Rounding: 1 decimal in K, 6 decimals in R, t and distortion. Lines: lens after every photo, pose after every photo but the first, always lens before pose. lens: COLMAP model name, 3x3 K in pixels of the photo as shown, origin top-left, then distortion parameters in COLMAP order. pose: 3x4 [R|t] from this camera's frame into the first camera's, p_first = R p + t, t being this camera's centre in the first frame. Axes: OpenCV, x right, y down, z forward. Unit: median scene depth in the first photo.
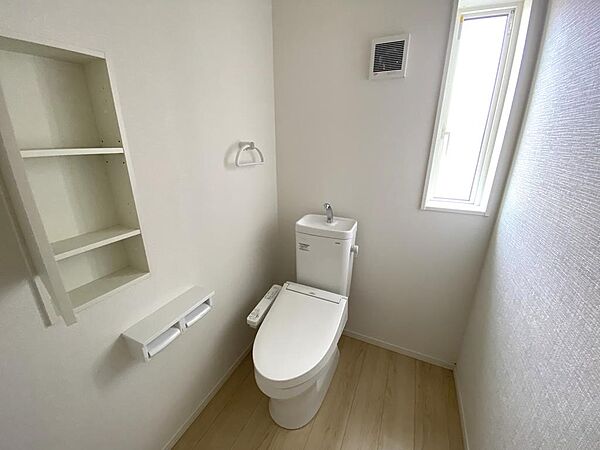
lens RADIAL K [[239.1, 0, 298.2], [0, 239.1, 222.6], [0, 0, 1]] dist [-0.001181, -0.000235]
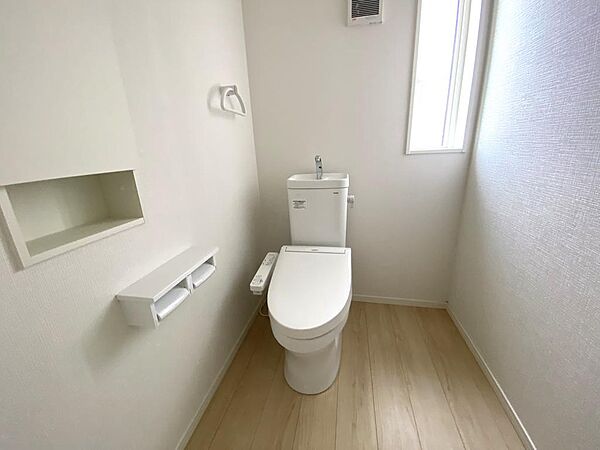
lens RADIAL K [[246.7, 0, 299.6], [0, 246.7, 223.8], [0, 0, 1]] dist [-0.001097, -0.000562]
pose [[0.968425, -0.109441, 0.223997, -0.218274], [0.115601, 0.993189, -0.014532, 0.212551], [-0.220881, 0.039968, 0.974481, 0.068978]]
